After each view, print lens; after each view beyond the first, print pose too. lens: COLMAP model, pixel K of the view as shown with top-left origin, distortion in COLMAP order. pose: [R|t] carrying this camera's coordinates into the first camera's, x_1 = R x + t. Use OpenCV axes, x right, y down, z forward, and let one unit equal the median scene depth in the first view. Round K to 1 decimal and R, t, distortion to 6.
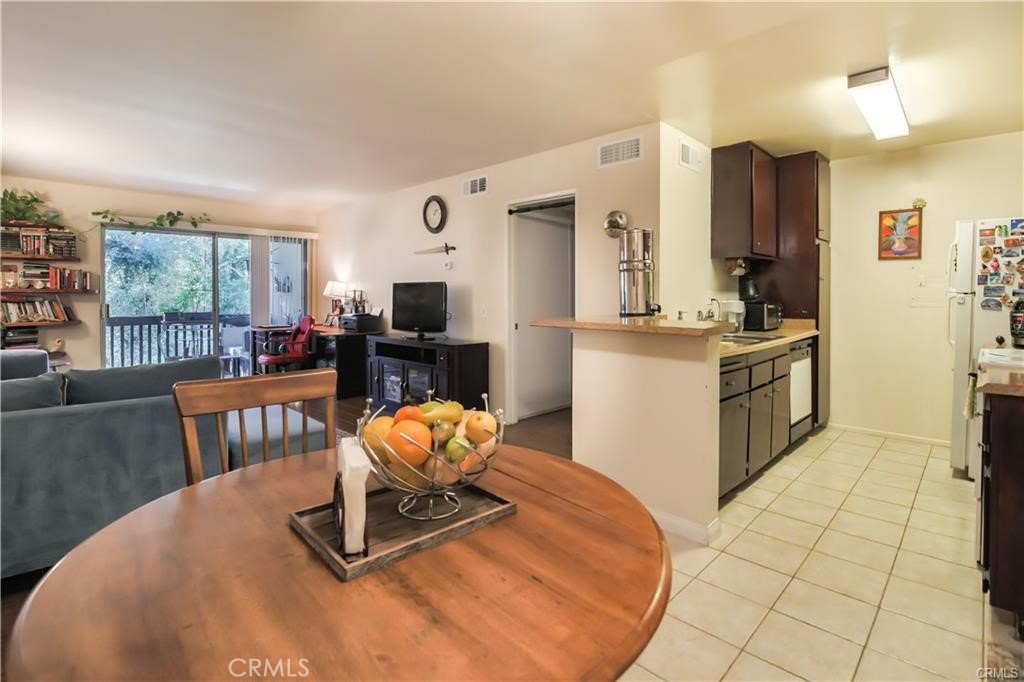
lens RADIAL K [[490.7, 0, 516.3], [0, 490.7, 303.7], [0, 0, 1]] dist [0.000176, -0.008771]
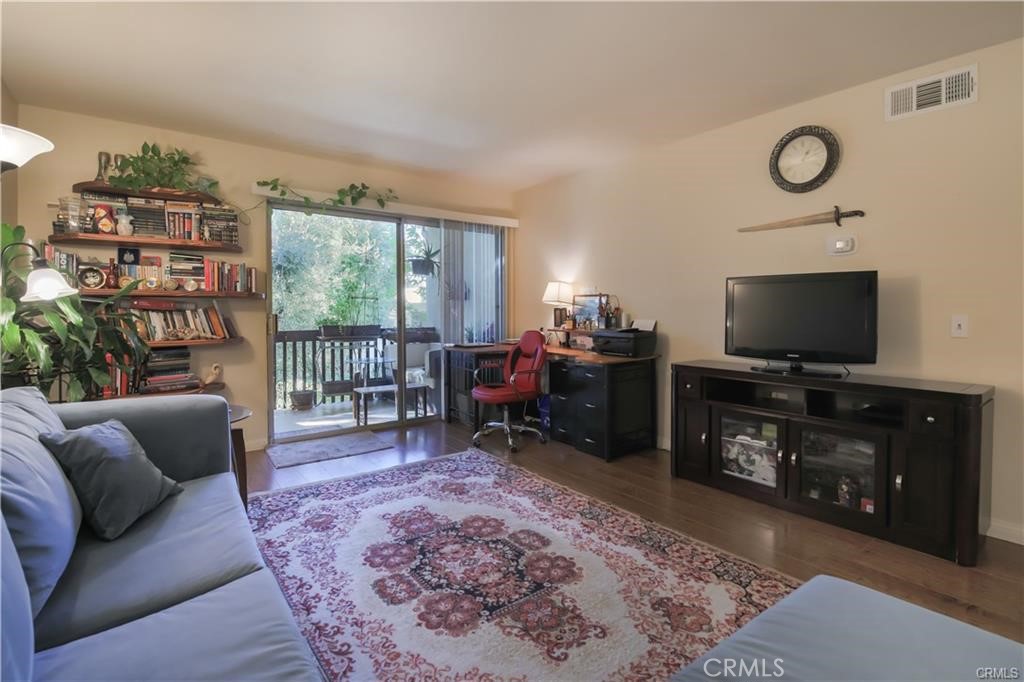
lens RADIAL K [[475.7, 0, 509.9], [0, 475.7, 320.2], [0, 0, 1]] dist [0.001162, -0.000129]
pose [[0.990782, 0.001241, -0.135458, -0.450593], [-0.000352, 0.999978, 0.006587, 0.005628], [0.135463, -0.006478, 0.990761, 0.402926]]
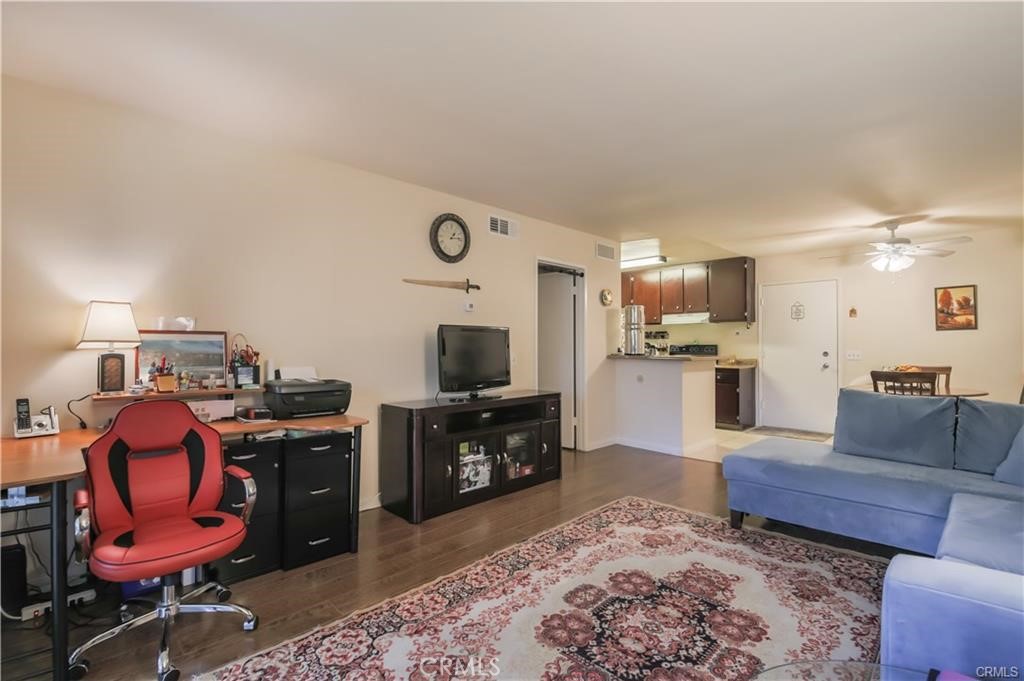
lens RADIAL K [[477.8, 0, 511.5], [0, 477.8, 344.8], [0, 0, 1]] dist [0.000407, -0.011152]
pose [[0.008504, -0.000847, 0.999963, -0.945831], [0.019832, 0.999803, 0.000678, -0.013505], [-0.999767, 0.019826, 0.008519, 0.930739]]
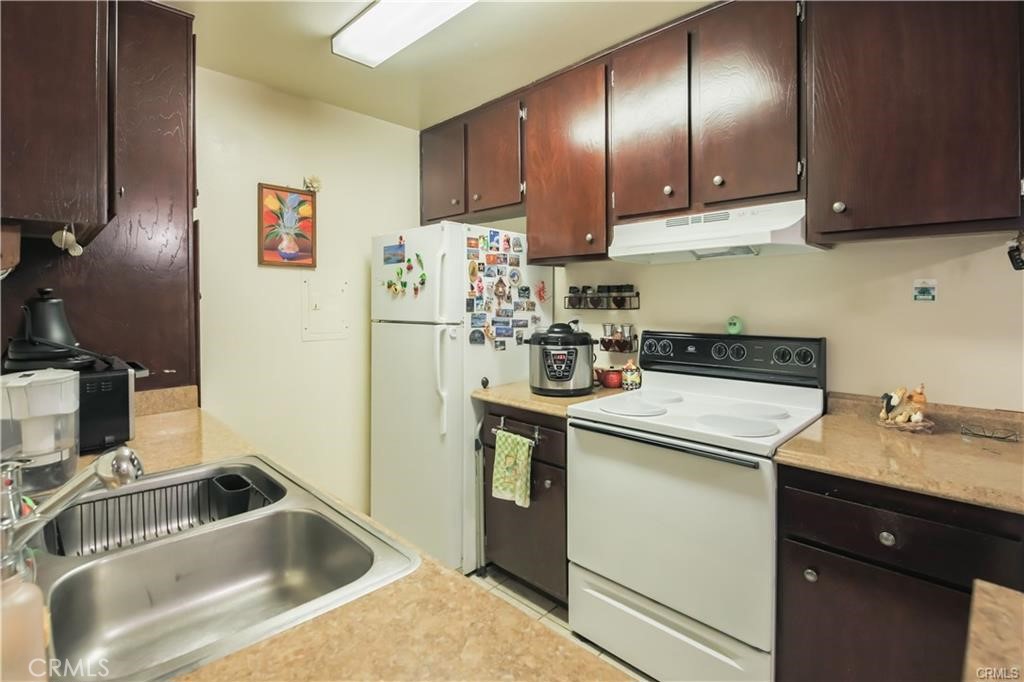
lens RADIAL K [[490.7, 0, 516.3], [0, 490.7, 303.7], [0, 0, 1]] dist [0.000176, -0.008771]
pose [[-0.004211, -0.005091, 0.999978, 0.122175], [0.020118, 0.999784, 0.005174, -0.032194], [-0.999789, 0.020139, -0.004108, 0.559200]]
